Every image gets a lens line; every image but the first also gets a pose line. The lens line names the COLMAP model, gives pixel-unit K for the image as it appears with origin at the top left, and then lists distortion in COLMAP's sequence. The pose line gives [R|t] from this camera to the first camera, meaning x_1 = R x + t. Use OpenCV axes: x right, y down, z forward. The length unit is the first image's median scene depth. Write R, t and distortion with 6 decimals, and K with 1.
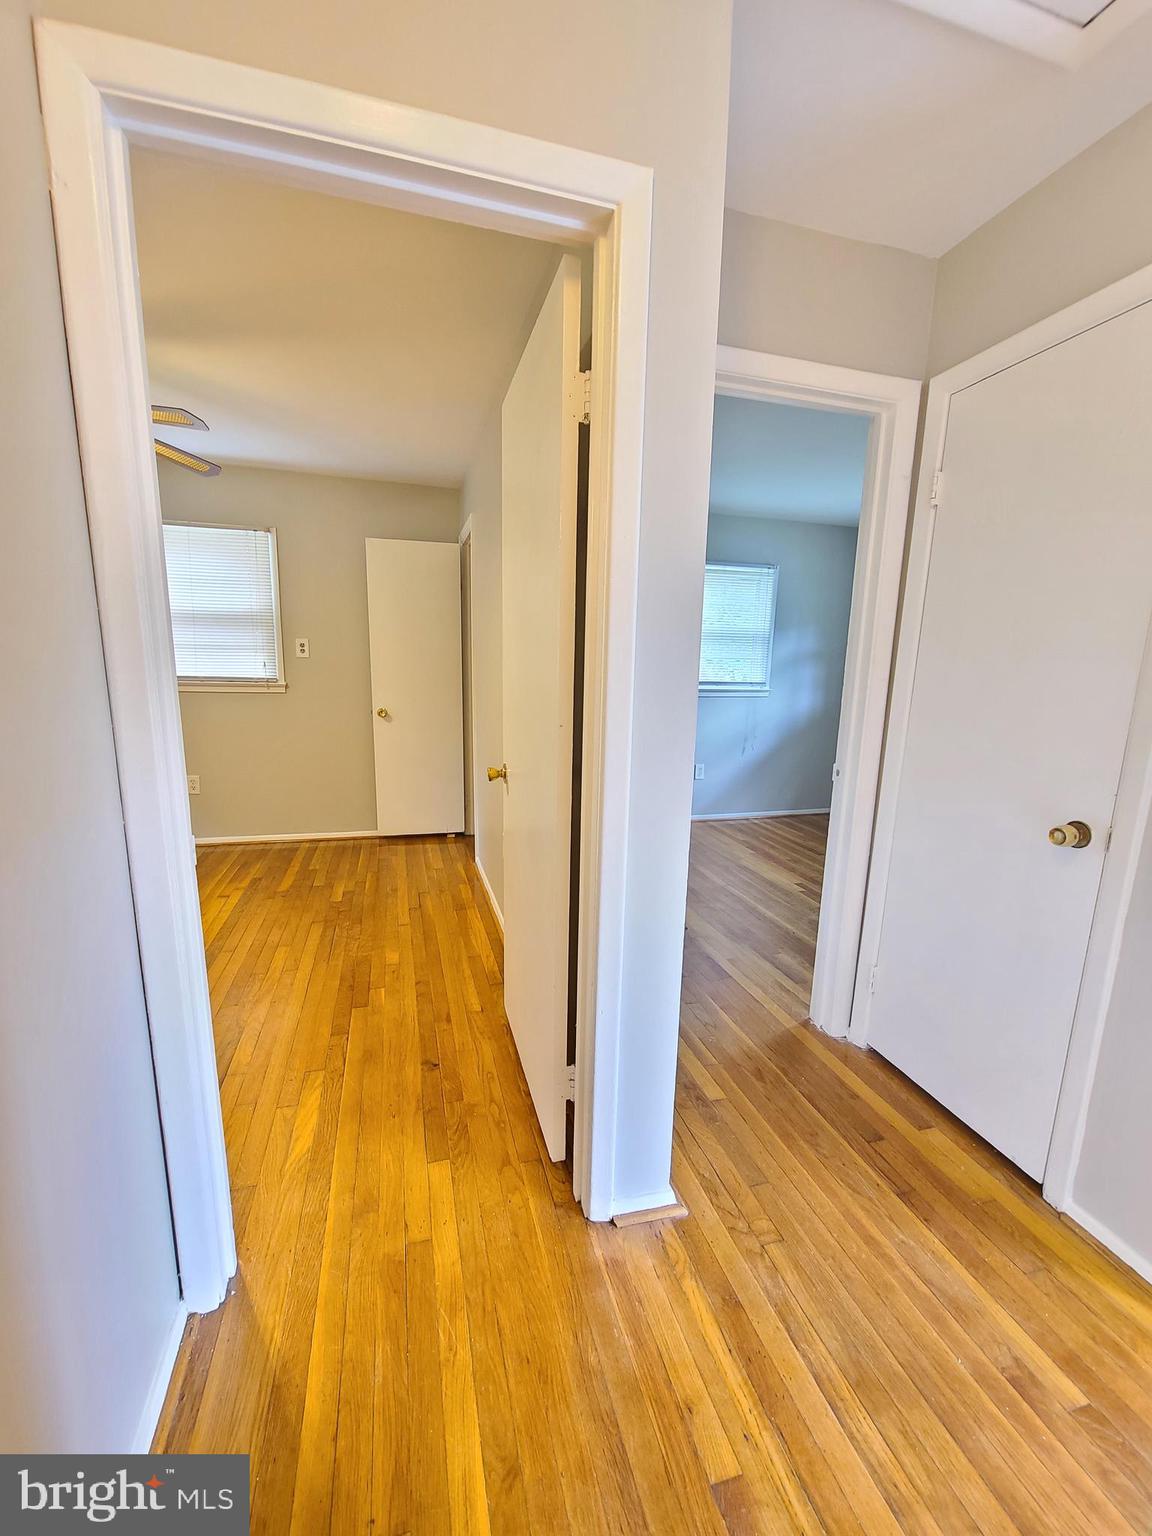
lens RADIAL K [[622.8, 0, 576.1], [0, 622.8, 783.1], [0, 0, 1]] dist [0.000905, -0.002140]
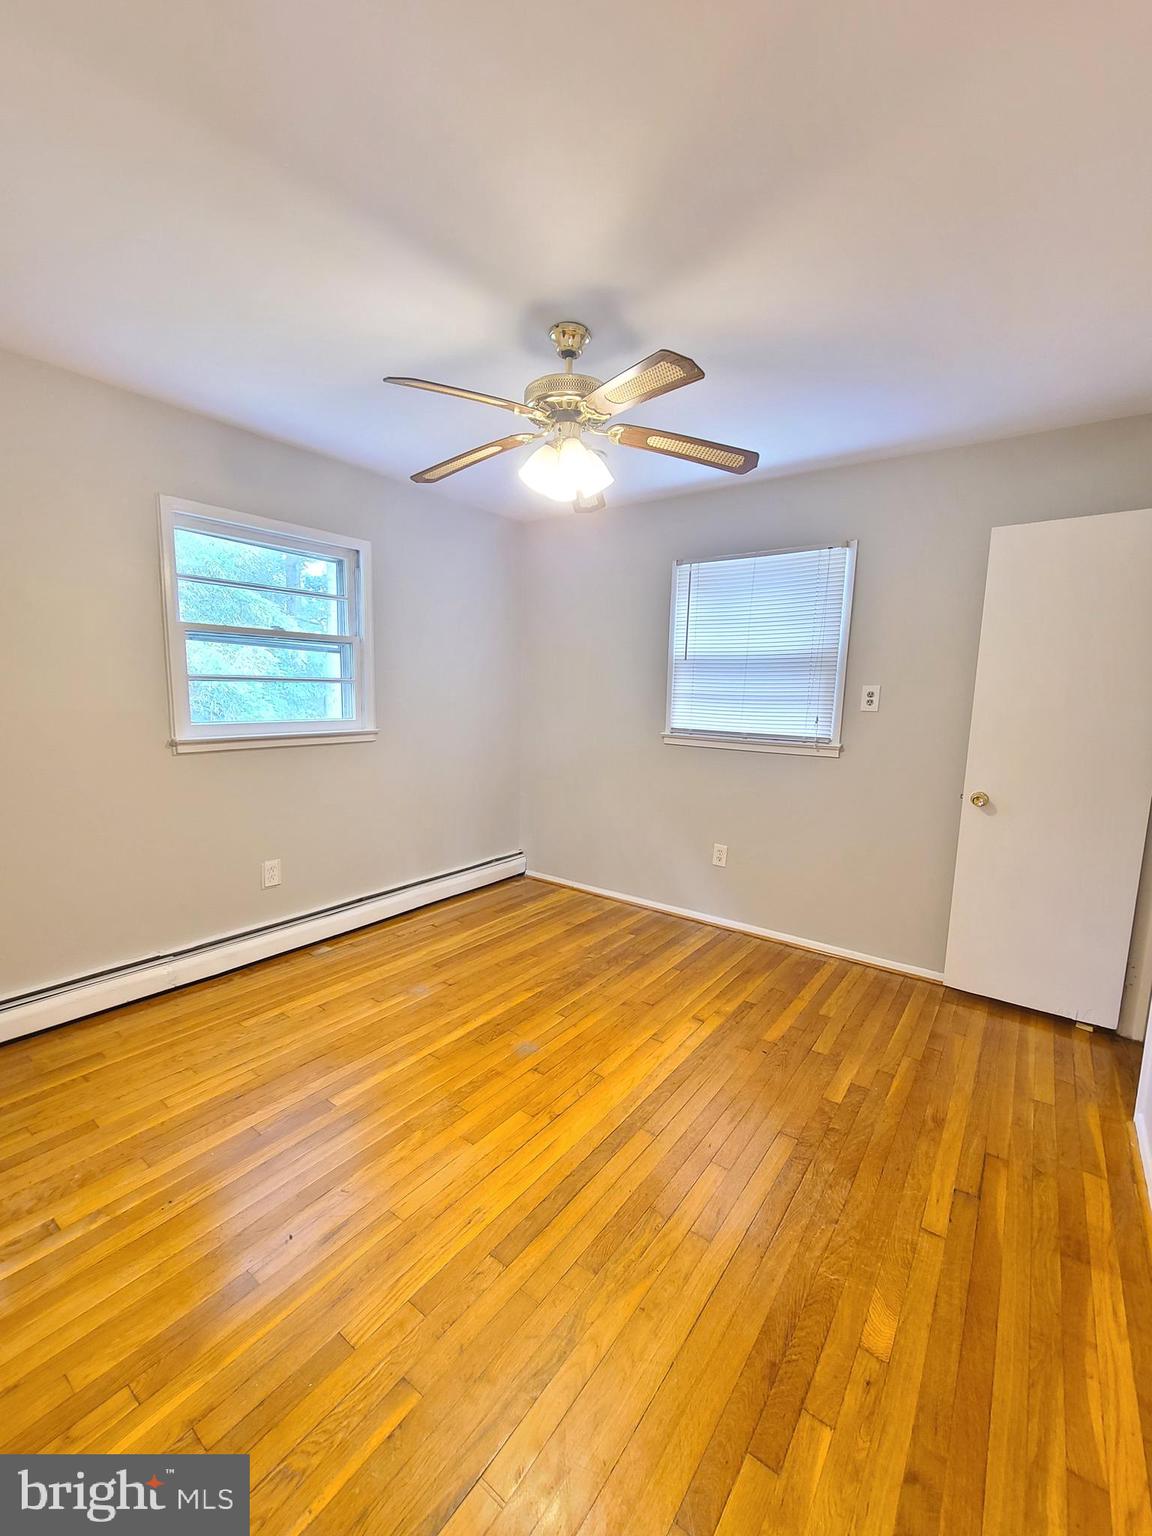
lens RADIAL K [[622.8, 0, 574.1], [0, 622.8, 782.4], [0, 0, 1]] dist [0.000905, -0.002140]
pose [[0.603356, 0.104748, -0.790563, -0.069792], [-0.157761, 0.987422, 0.010429, -0.080859], [0.781712, 0.118428, 0.612292, 0.327530]]
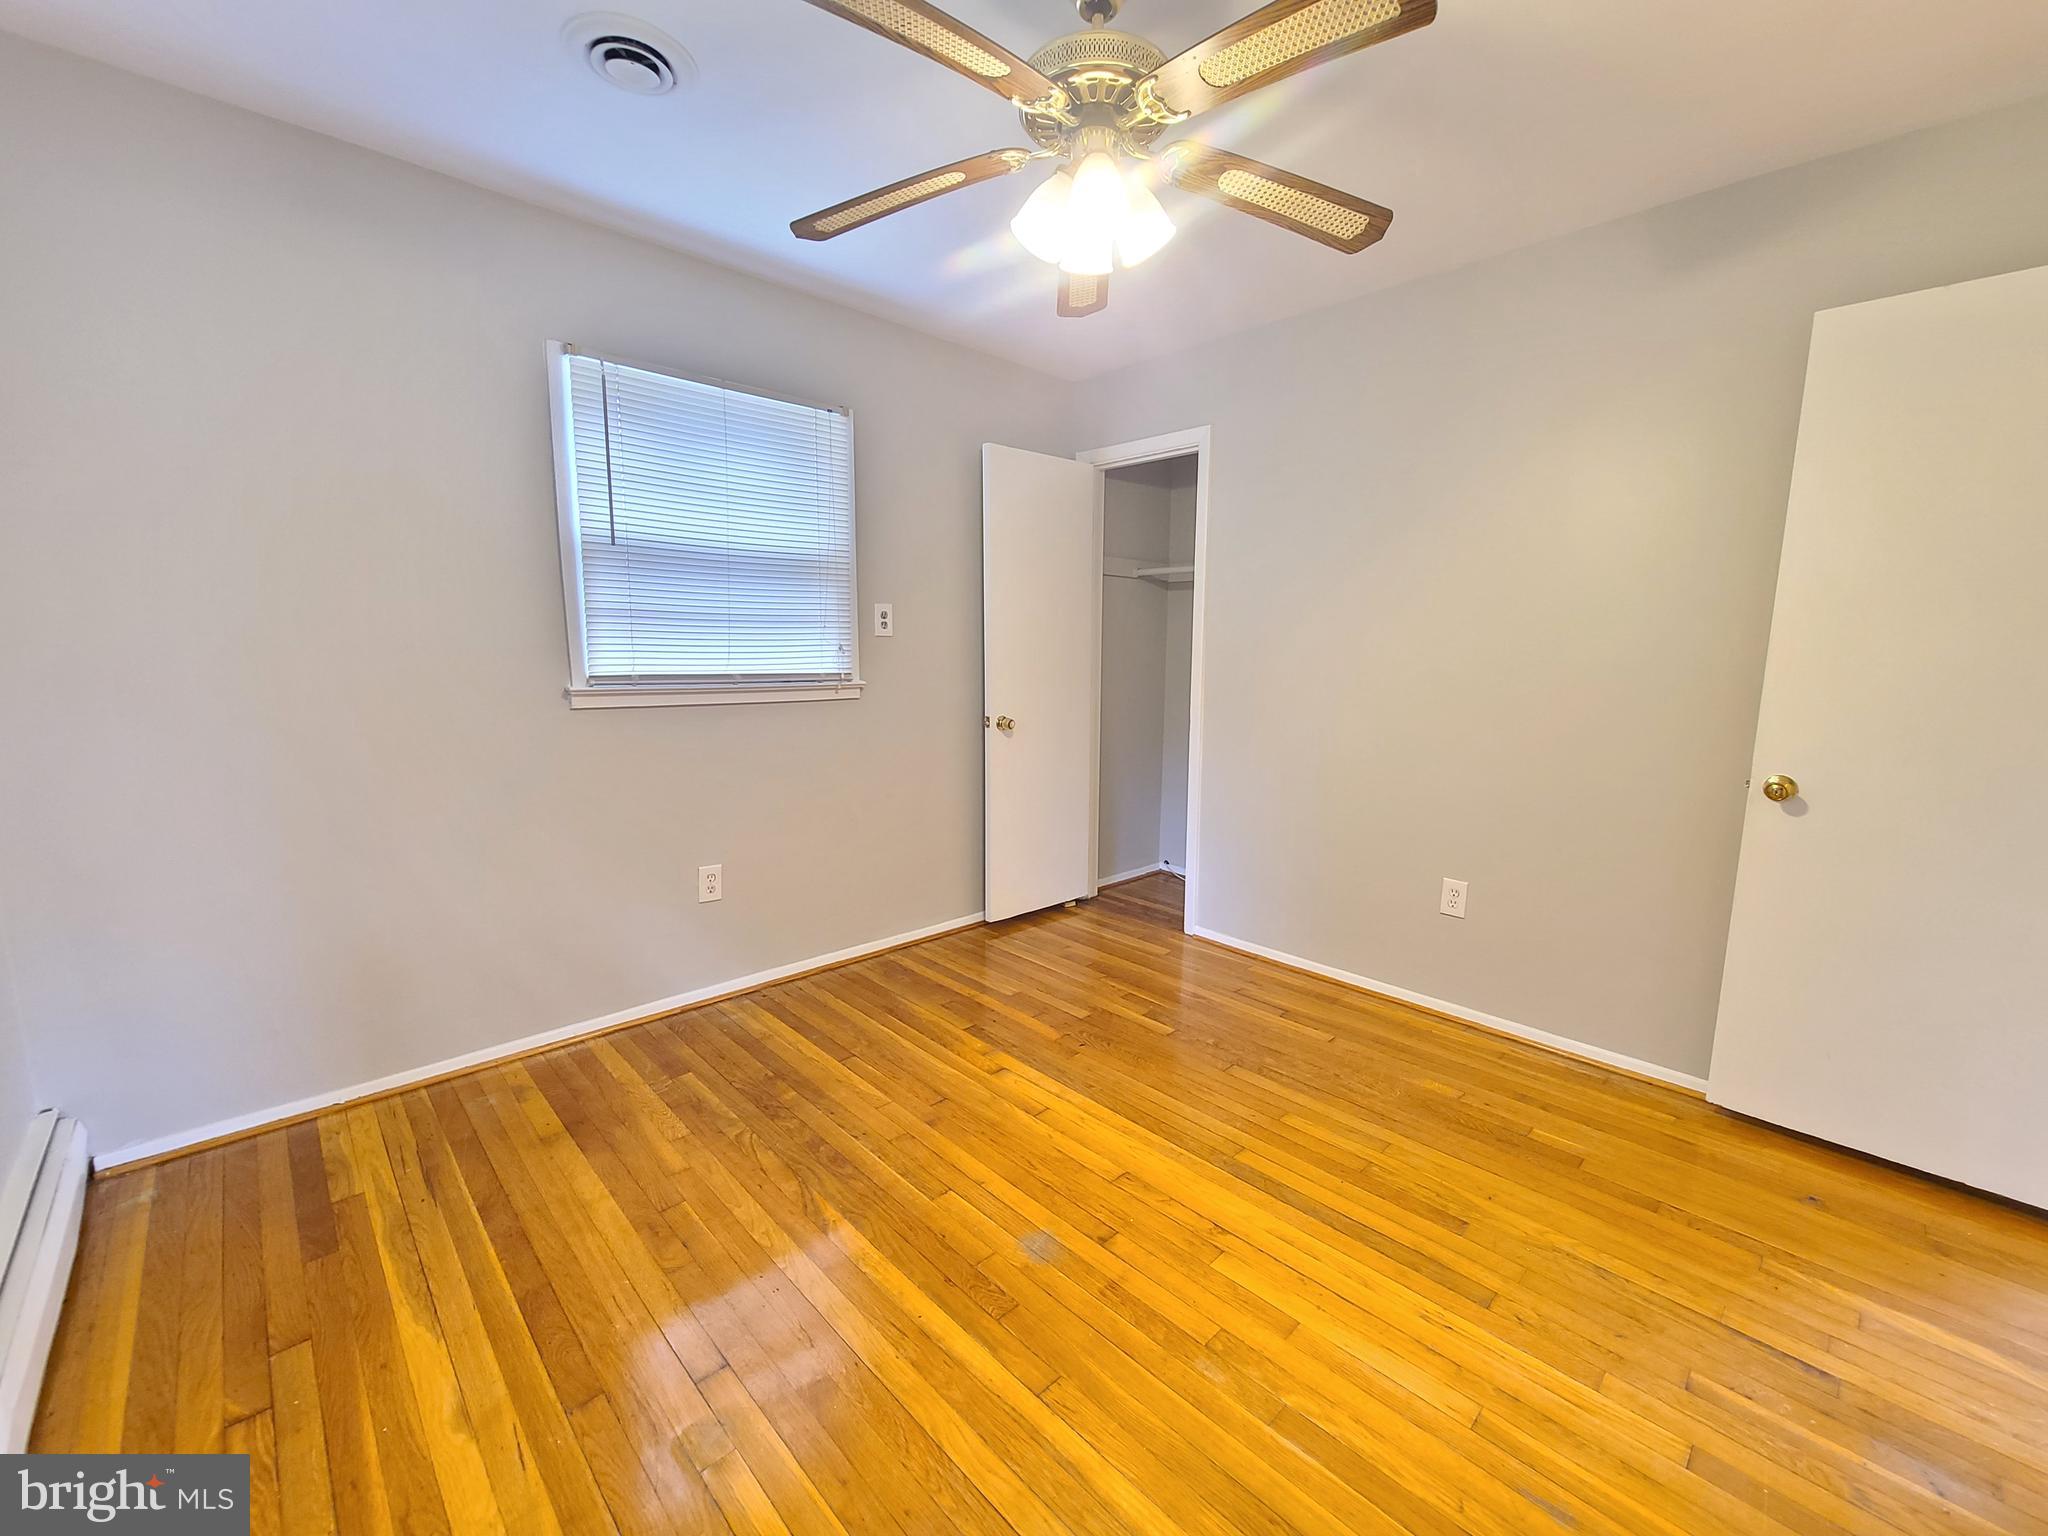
lens RADIAL K [[830.4, 0, 1048.6], [0, 830.4, 766.1], [0, 0, 1]] dist [0.000905, -0.002140]
pose [[0.882350, -0.081775, 0.463433, -0.742632], [0.097092, 0.995233, -0.009243, -0.065571], [-0.460468, 0.053151, 0.886083, 0.277412]]
